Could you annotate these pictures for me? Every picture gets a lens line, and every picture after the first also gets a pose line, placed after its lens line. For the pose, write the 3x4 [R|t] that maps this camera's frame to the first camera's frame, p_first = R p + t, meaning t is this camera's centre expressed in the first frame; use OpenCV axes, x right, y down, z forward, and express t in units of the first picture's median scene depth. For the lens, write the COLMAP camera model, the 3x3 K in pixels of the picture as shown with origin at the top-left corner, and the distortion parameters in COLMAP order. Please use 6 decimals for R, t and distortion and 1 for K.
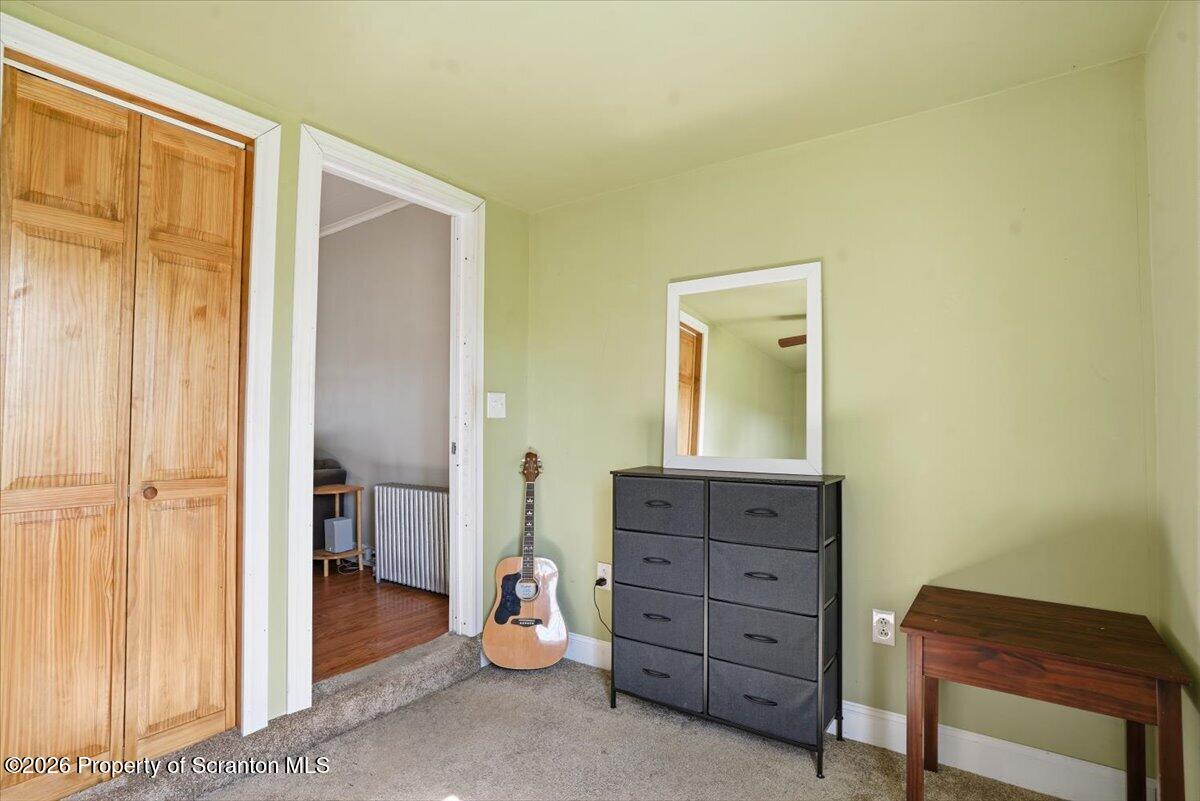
lens RADIAL K [[586.8, 0, 592.6], [0, 586.8, 404.7], [0, 0, 1]] dist [-0.044704, 0.018965]
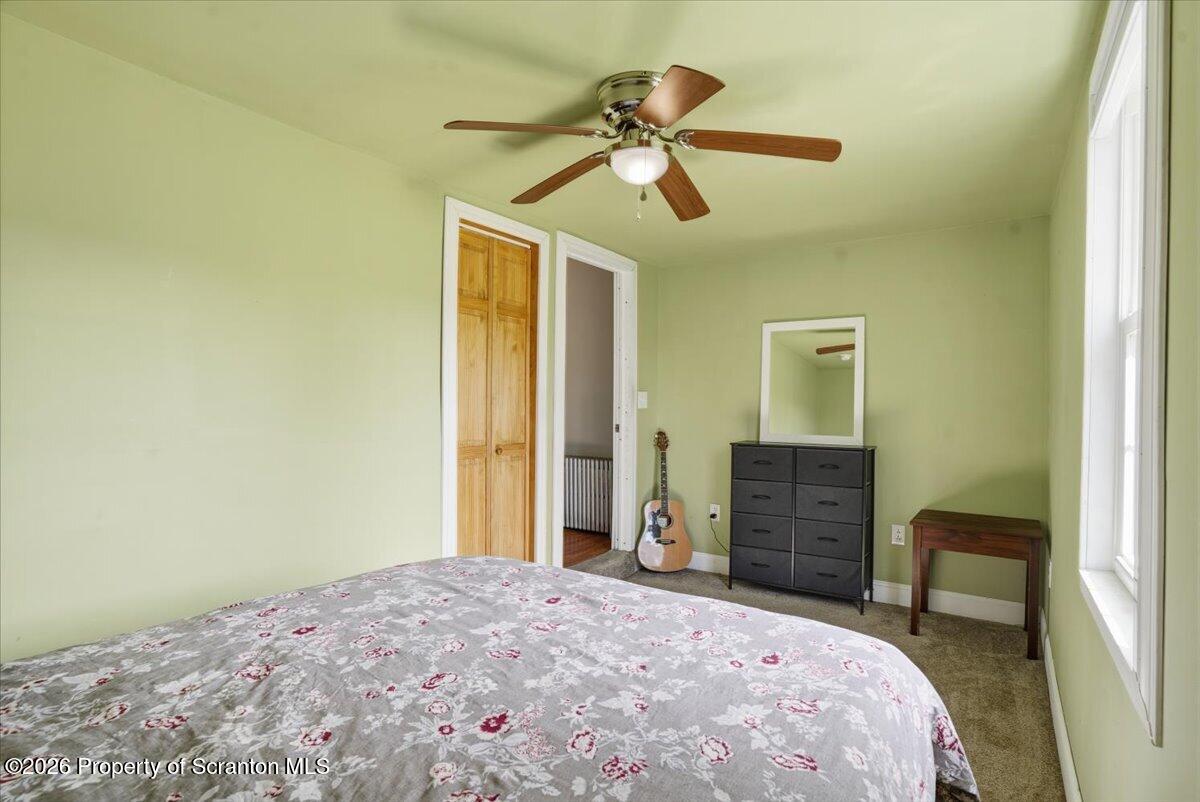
lens RADIAL K [[586.8, 0, 604.3], [0, 586.8, 402.8], [0, 0, 1]] dist [-0.044704, 0.018965]
pose [[0.999855, 0.008477, 0.014750, -0.370950], [-0.008846, 0.999646, 0.025082, -0.036383], [-0.014532, -0.025209, 0.999577, -0.648979]]
